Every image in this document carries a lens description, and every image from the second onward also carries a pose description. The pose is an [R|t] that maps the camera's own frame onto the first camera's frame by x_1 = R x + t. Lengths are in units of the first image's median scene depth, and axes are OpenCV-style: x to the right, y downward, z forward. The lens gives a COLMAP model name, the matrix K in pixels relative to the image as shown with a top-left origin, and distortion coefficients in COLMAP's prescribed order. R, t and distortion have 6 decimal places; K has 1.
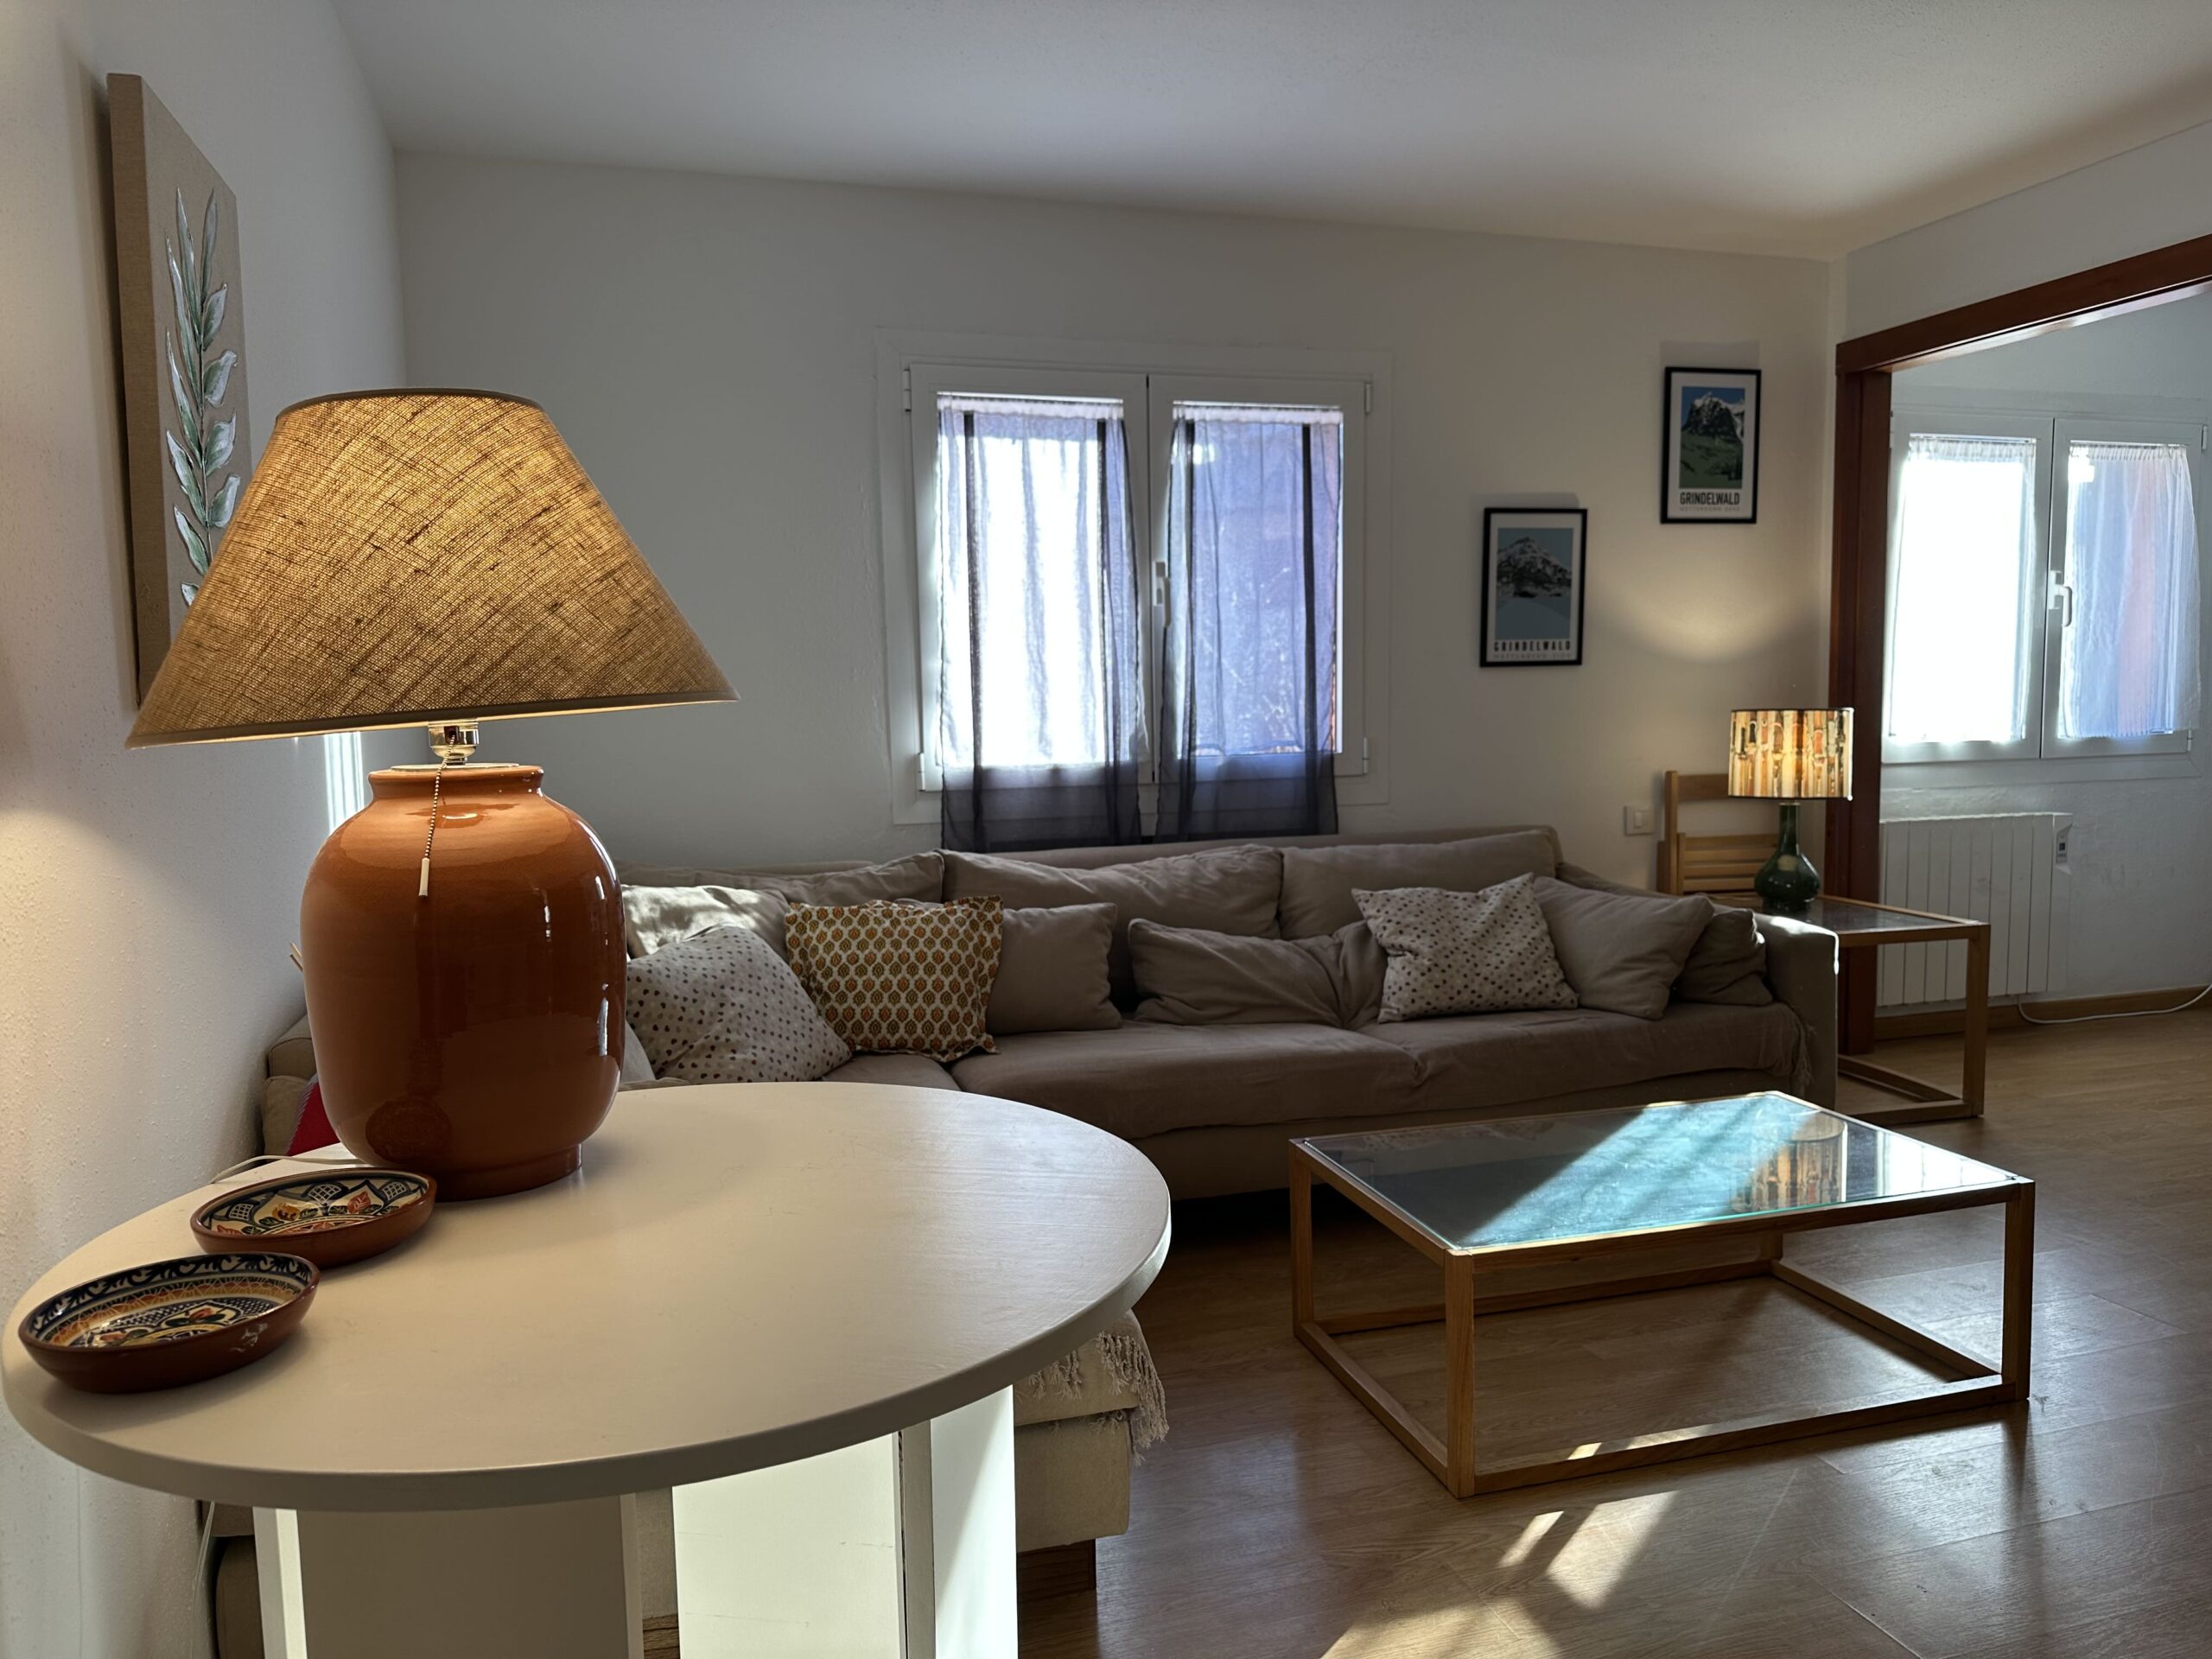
lens RADIAL K [[1553.8, 0, 1101.6], [0, 1553.8, 835.0], [0, 0, 1]] dist [0.075917, -0.082767]
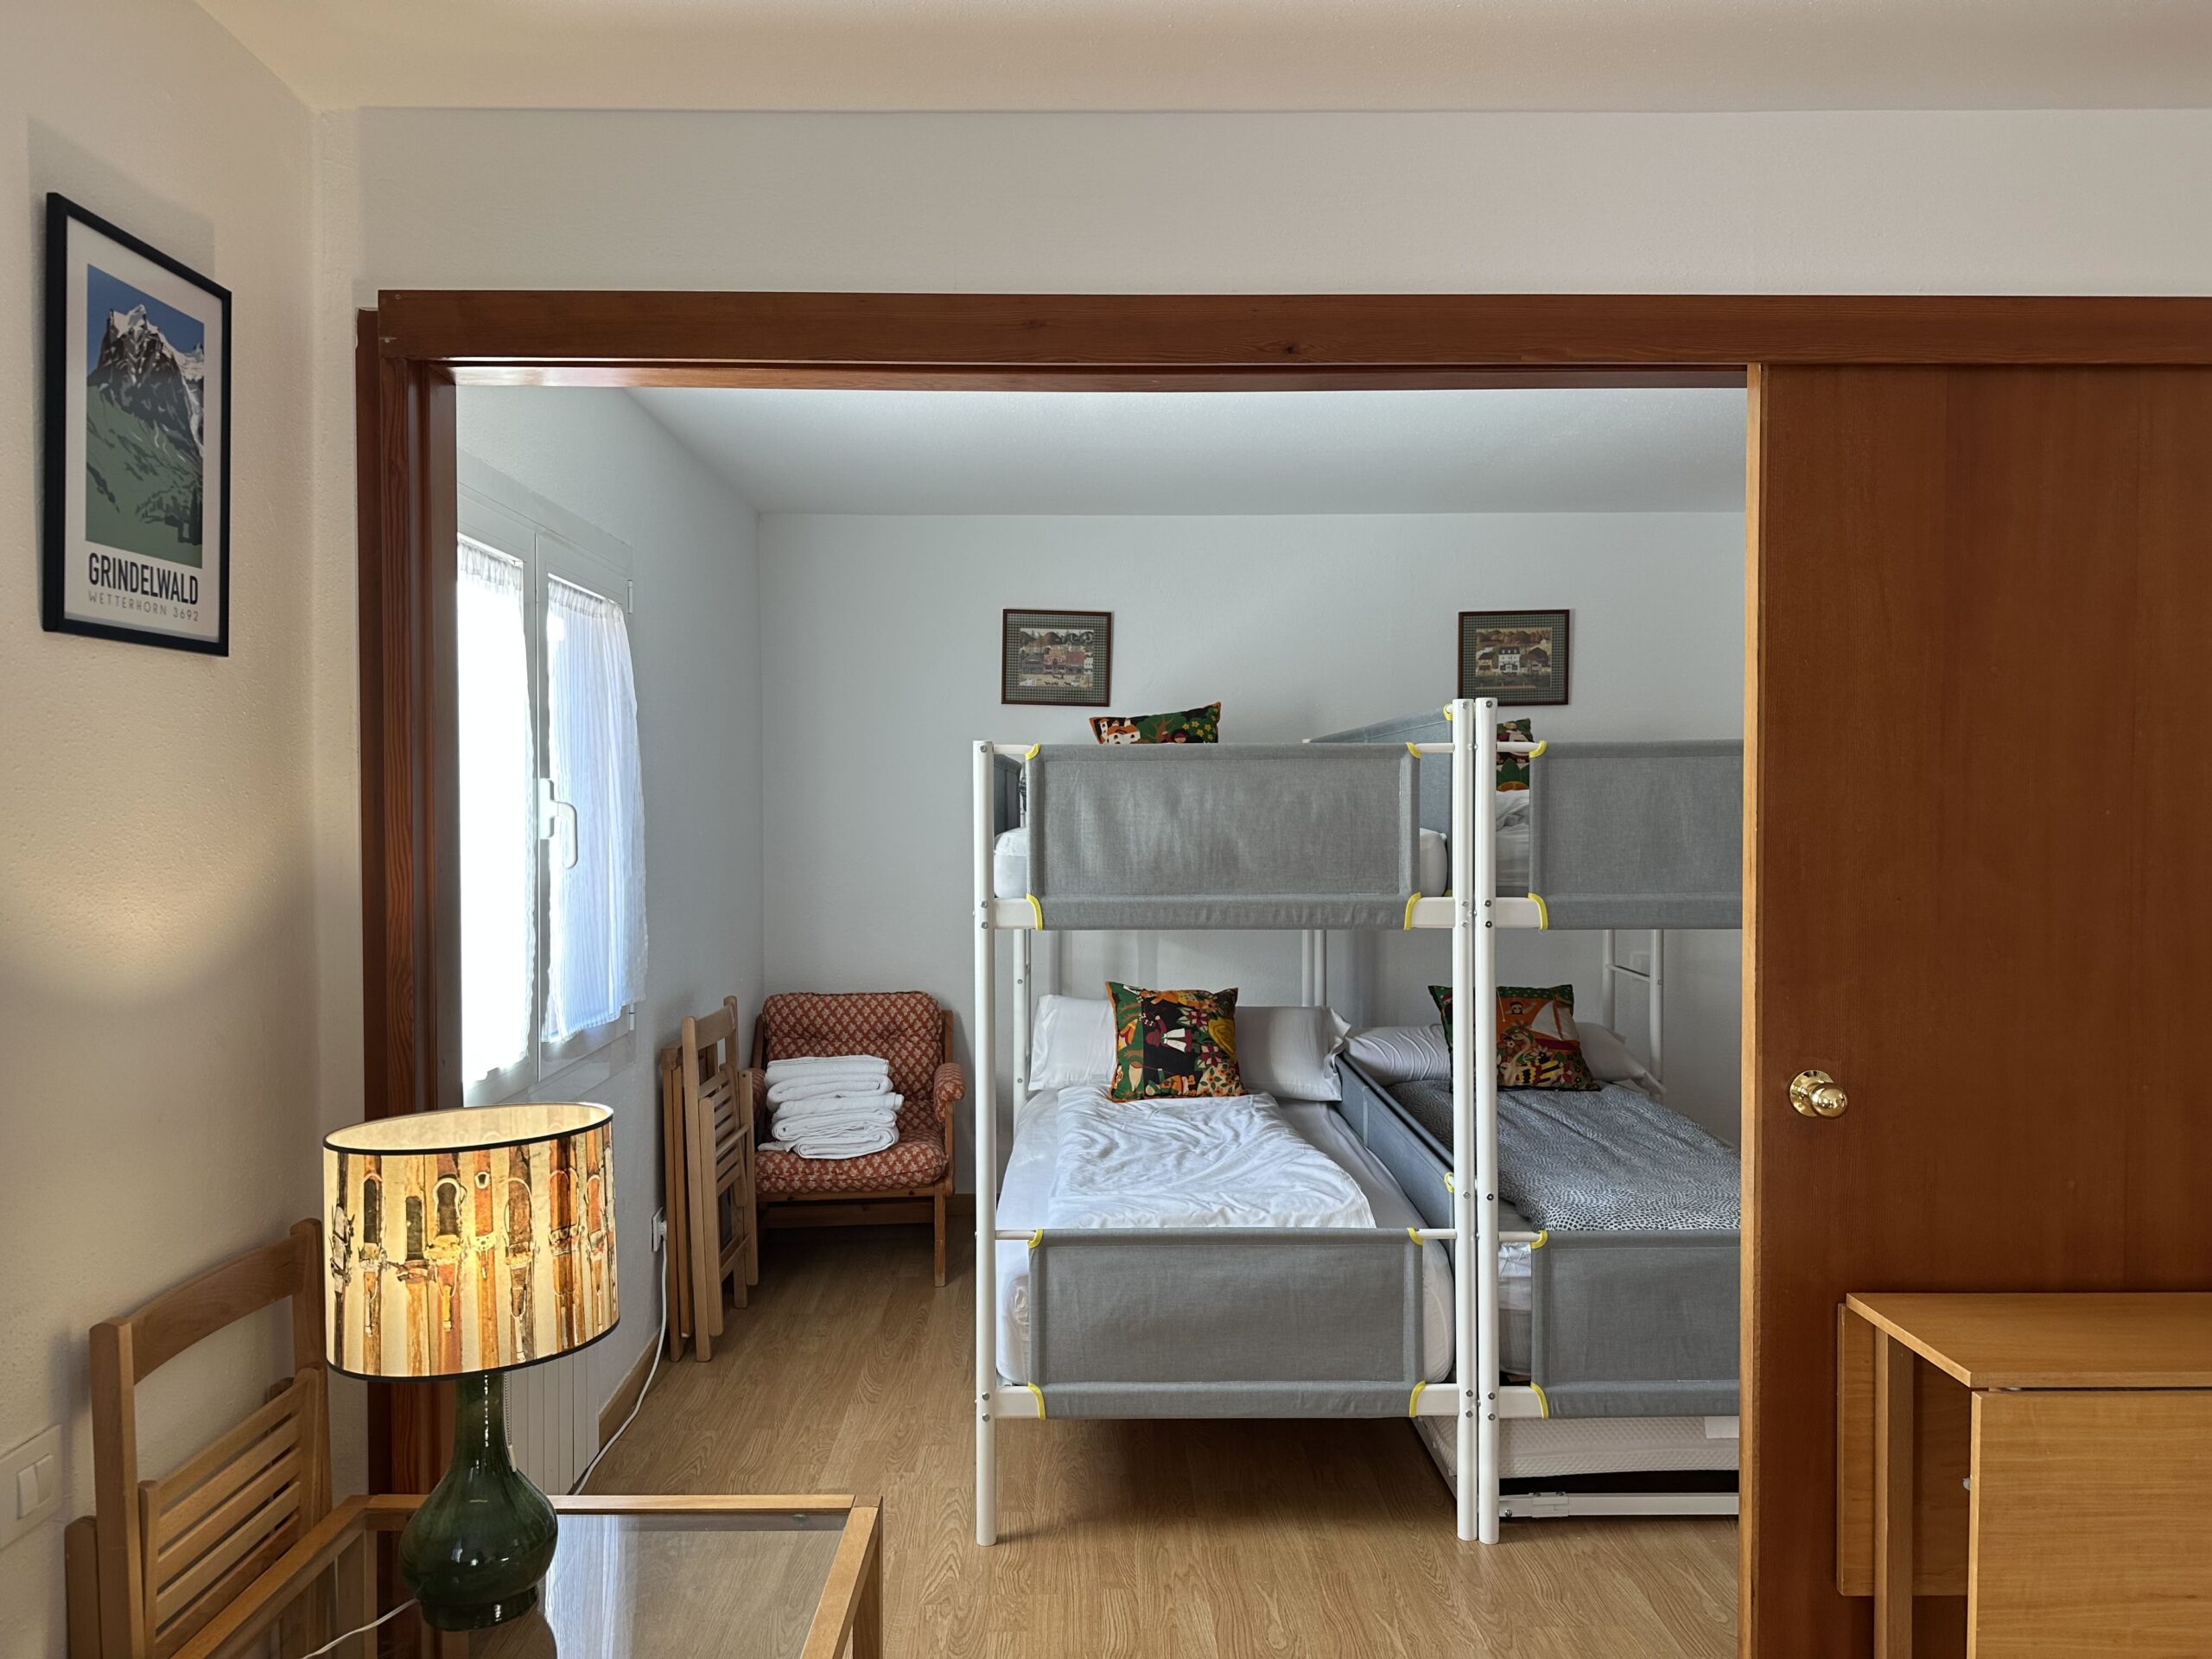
lens RADIAL K [[1553.8, 0, 1123.6], [0, 1553.8, 832.6], [0, 0, 1]] dist [0.075917, -0.082767]
pose [[0.256232, -0.004042, 0.966607, 0.087328], [0.078056, 0.996812, -0.016523, -0.147565], [-0.963459, 0.079683, 0.255730, 0.781687]]
